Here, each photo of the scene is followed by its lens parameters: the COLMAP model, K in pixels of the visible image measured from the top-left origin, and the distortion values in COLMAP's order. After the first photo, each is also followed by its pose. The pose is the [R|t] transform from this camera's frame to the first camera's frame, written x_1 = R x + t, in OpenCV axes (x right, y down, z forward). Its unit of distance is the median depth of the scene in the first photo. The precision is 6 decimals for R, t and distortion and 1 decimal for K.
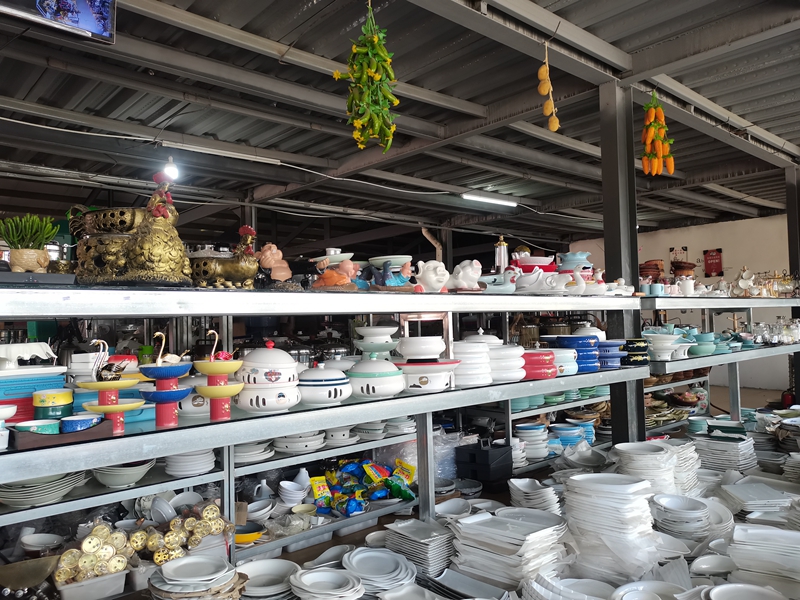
lens RADIAL K [[607.5, 0, 397.9], [0, 607.5, 299.3], [0, 0, 1]] dist [0.051660, -0.030889]
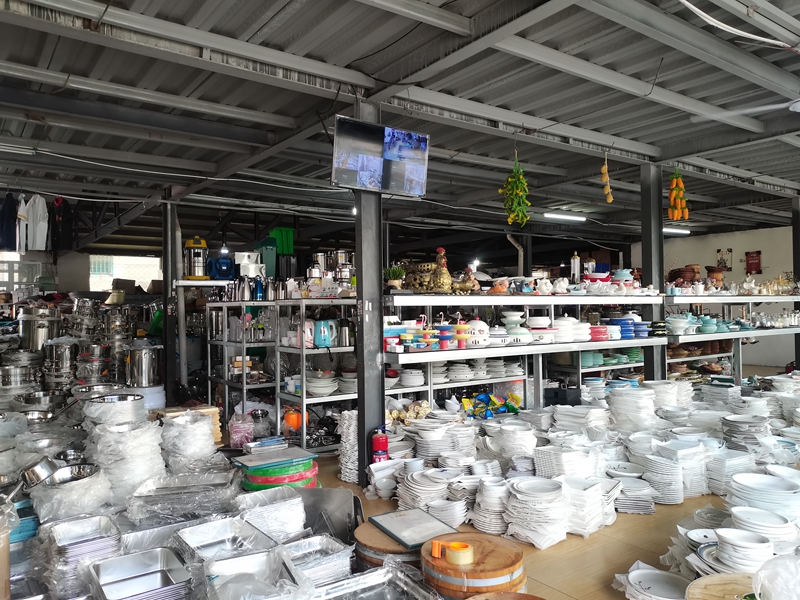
lens RADIAL K [[607.5, 0, 398.9], [0, 607.5, 298.6], [0, 0, 1]] dist [0.051660, -0.030889]
pose [[0.995029, 0.010710, -0.099005, -0.154936], [-0.008581, 0.999723, 0.021900, -0.027652], [0.099212, -0.020942, 0.994846, -0.737314]]
